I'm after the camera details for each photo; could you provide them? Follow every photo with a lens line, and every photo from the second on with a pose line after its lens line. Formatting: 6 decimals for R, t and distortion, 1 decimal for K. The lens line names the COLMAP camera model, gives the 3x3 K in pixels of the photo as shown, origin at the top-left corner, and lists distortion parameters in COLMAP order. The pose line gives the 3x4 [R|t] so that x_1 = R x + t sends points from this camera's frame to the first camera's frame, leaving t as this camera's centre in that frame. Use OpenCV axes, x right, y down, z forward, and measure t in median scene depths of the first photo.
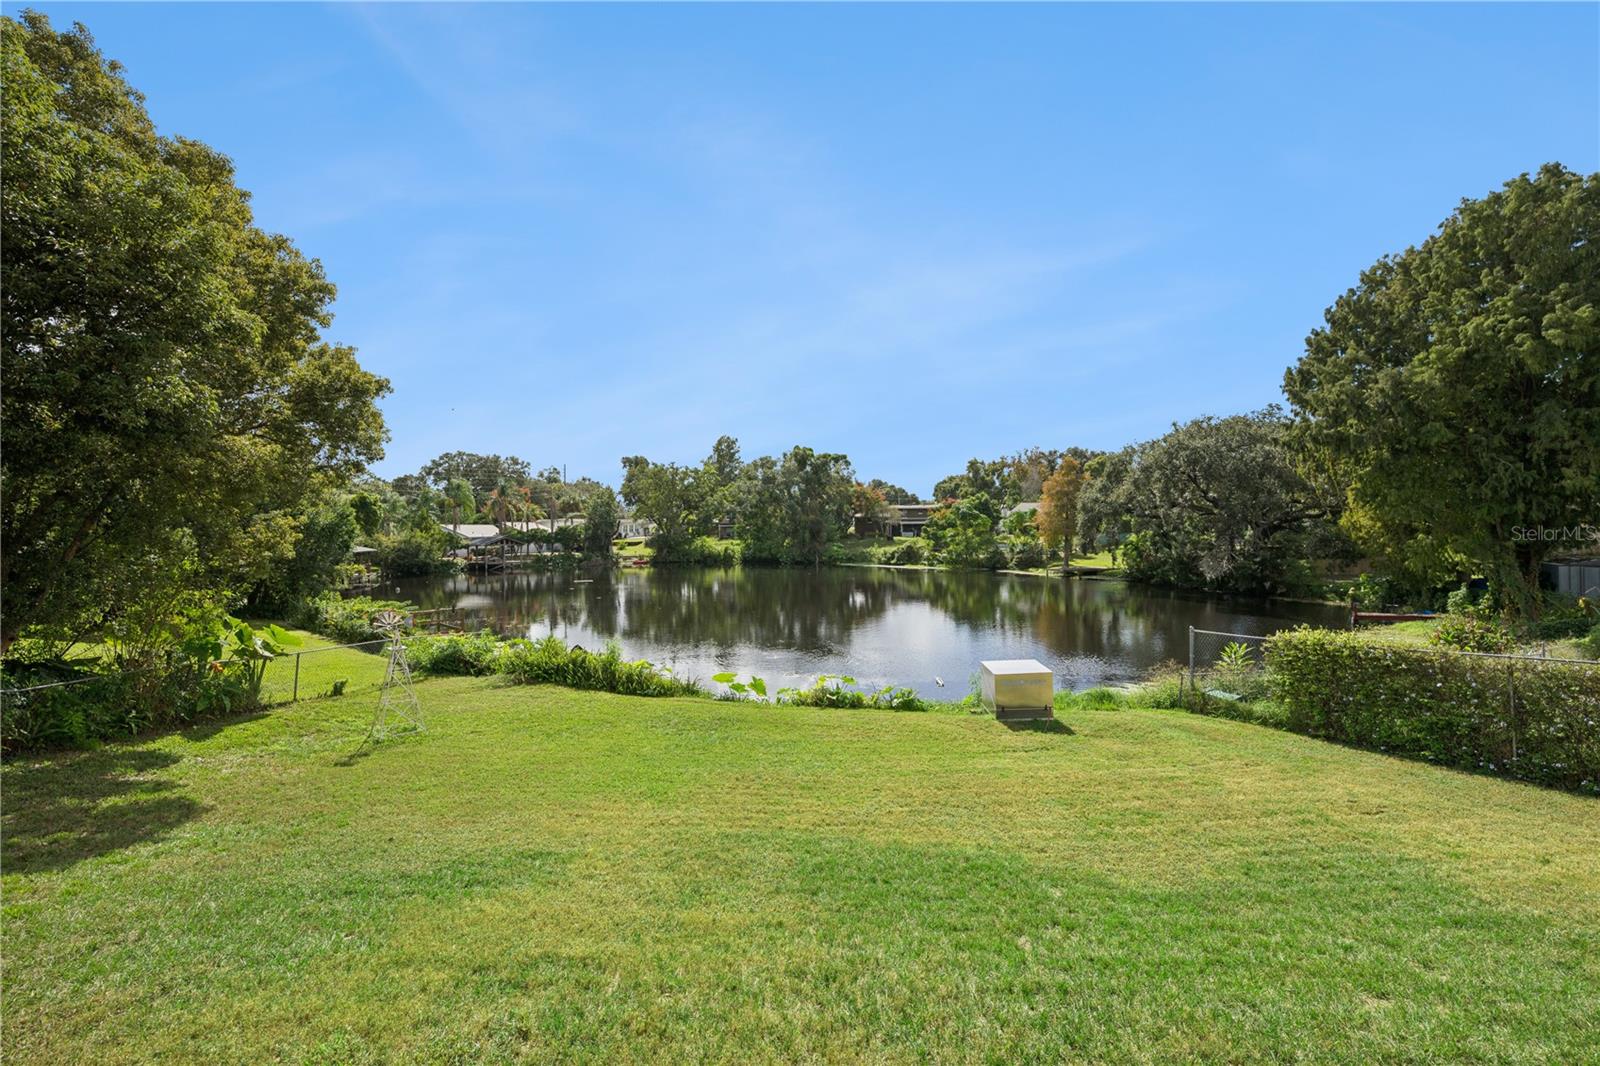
lens RADIAL K [[701.5, 0, 801.3], [0, 701.5, 524.4], [0, 0, 1]] dist [-0.000313, -0.000936]
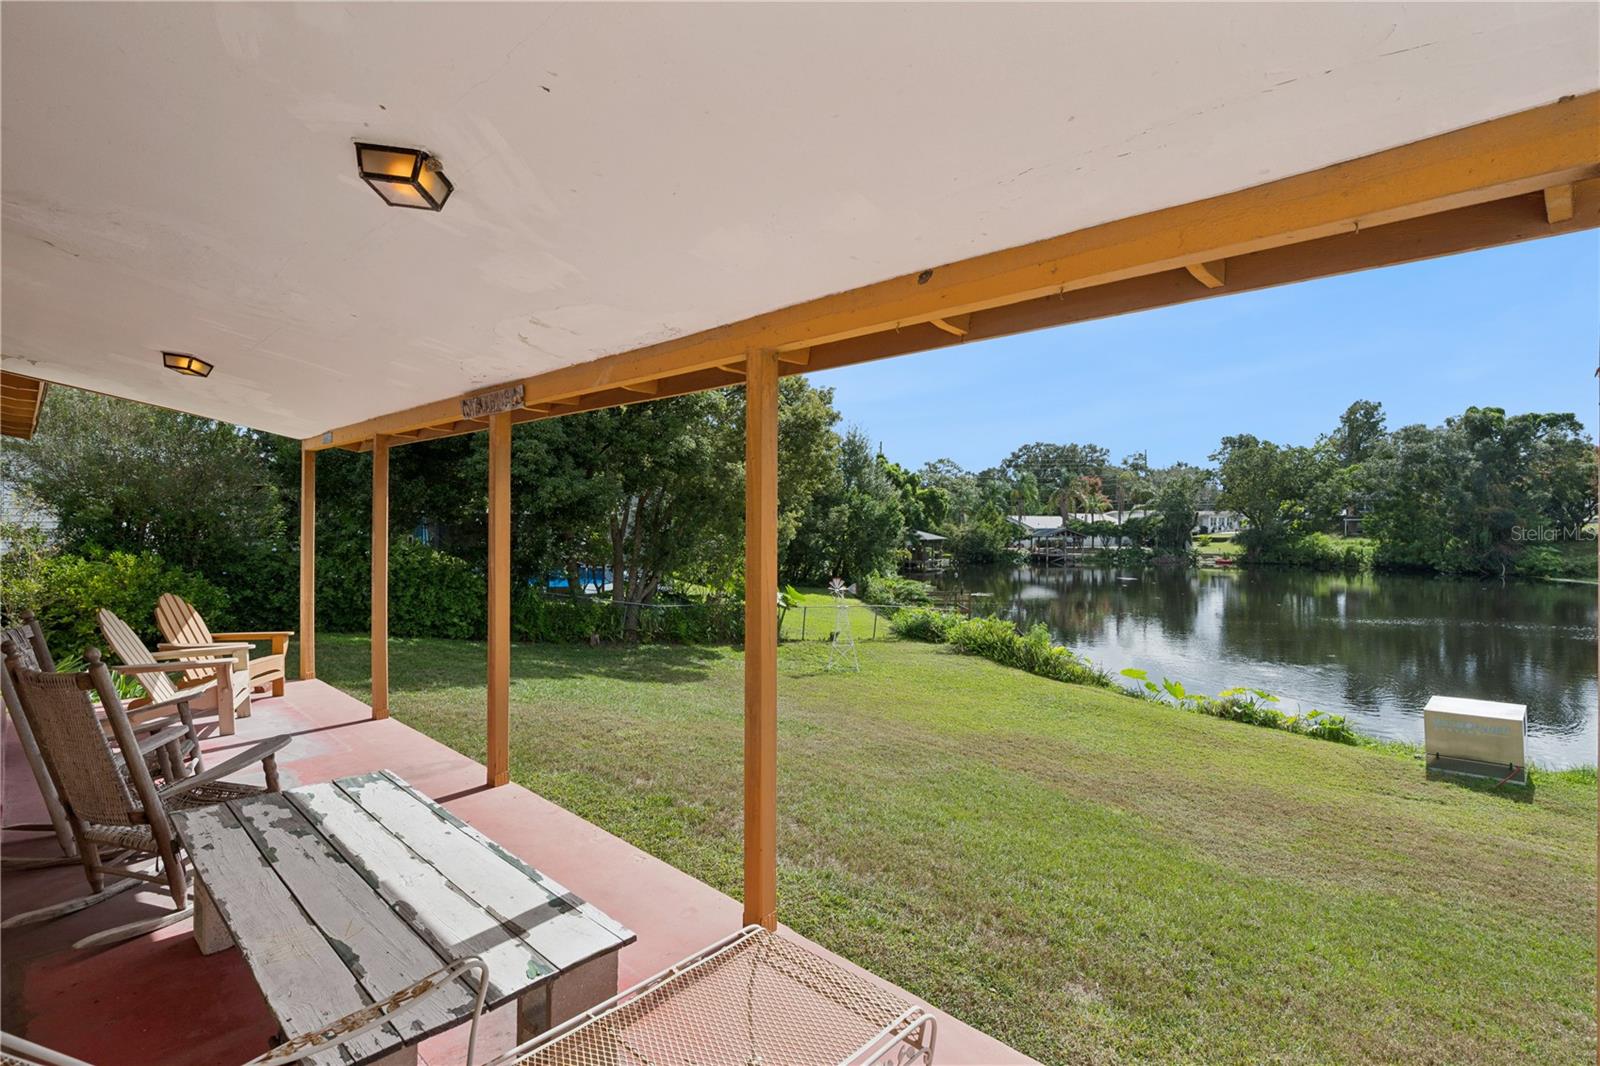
lens RADIAL K [[763.2, 0, 800.3], [0, 763.2, 512.5], [0, 0, 1]] dist [-0.005176, 0.000750]
pose [[0.714930, 0.003709, -0.699186, 0.061085], [-0.006776, 0.999976, -0.001625, -0.000769], [0.699163, 0.005899, 0.714938, -0.019212]]
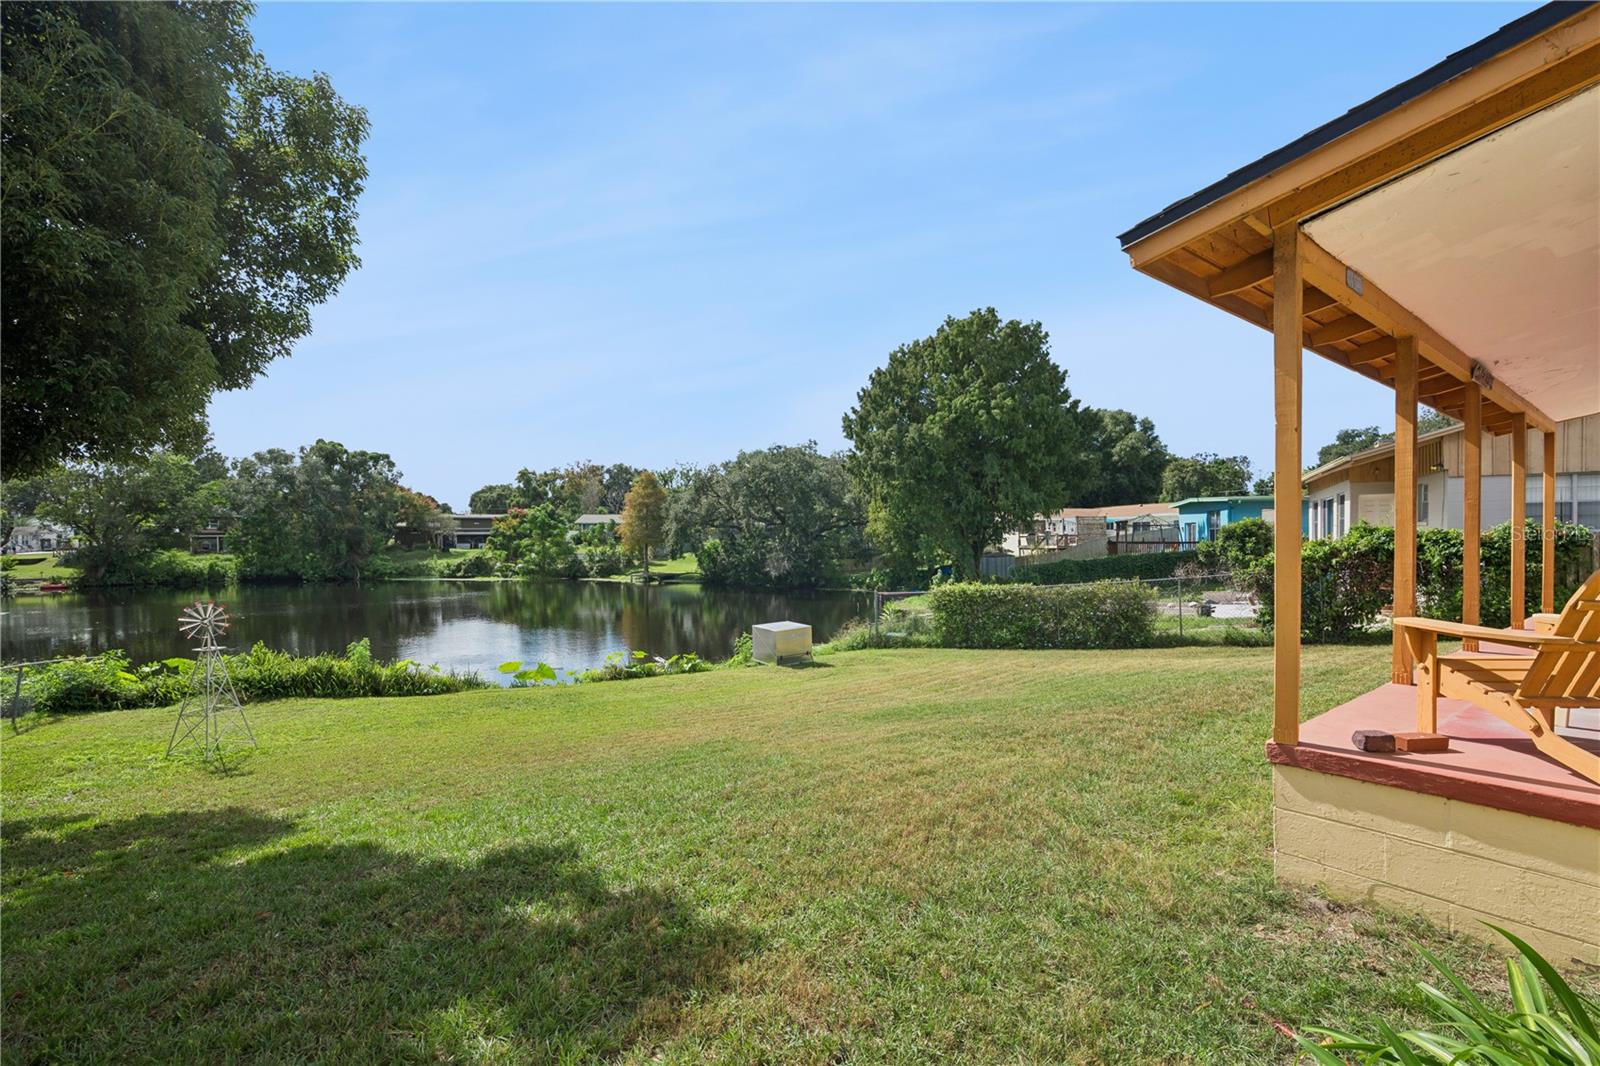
lens RADIAL K [[701.5, 0, 805.7], [0, 701.5, 554.6], [0, 0, 1]] dist [-0.000313, -0.000936]
pose [[0.793592, -0.012694, 0.608318, -0.077330], [-0.001039, 0.999753, 0.022218, 0.006910], [-0.608450, -0.018264, 0.793382, -0.010852]]
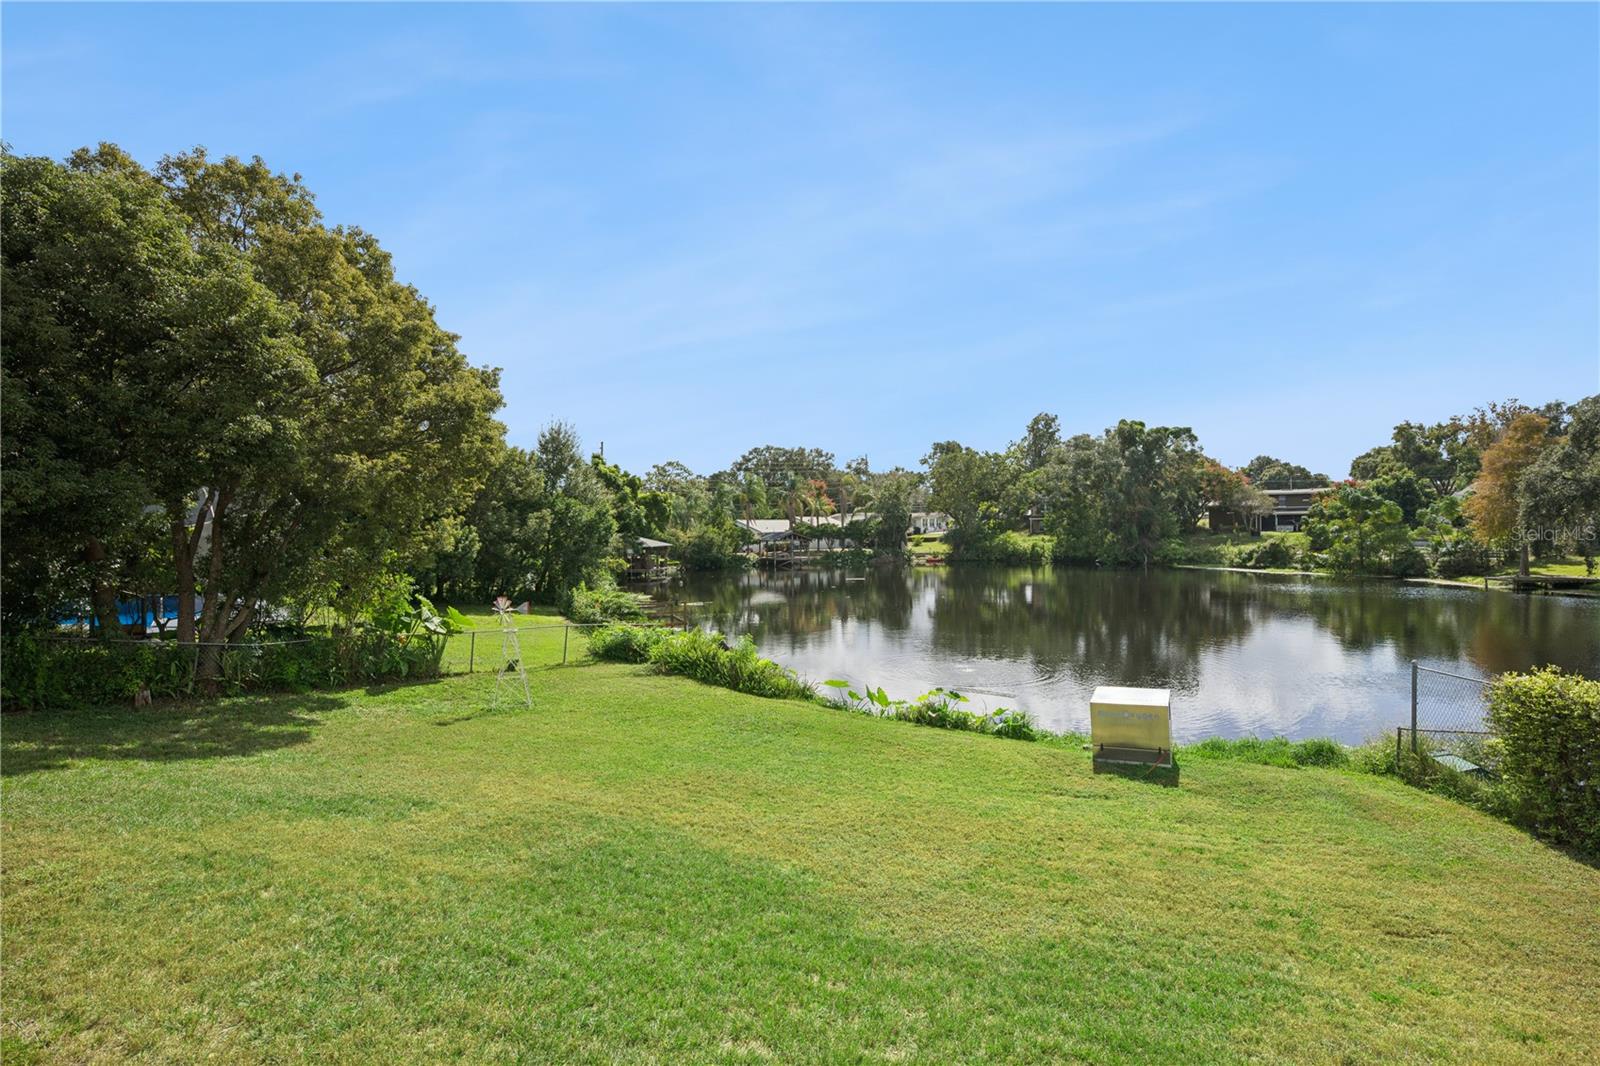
lens RADIAL K [[795.6, 0, 799.3], [0, 795.6, 521.5], [0, 0, 1]] dist [-0.002704, -0.000816]
pose [[0.905844, -0.006697, -0.423559, 0.059307], [0.008775, 0.999957, 0.002955, -0.000206], [0.423521, -0.006393, 0.905864, 0.004298]]
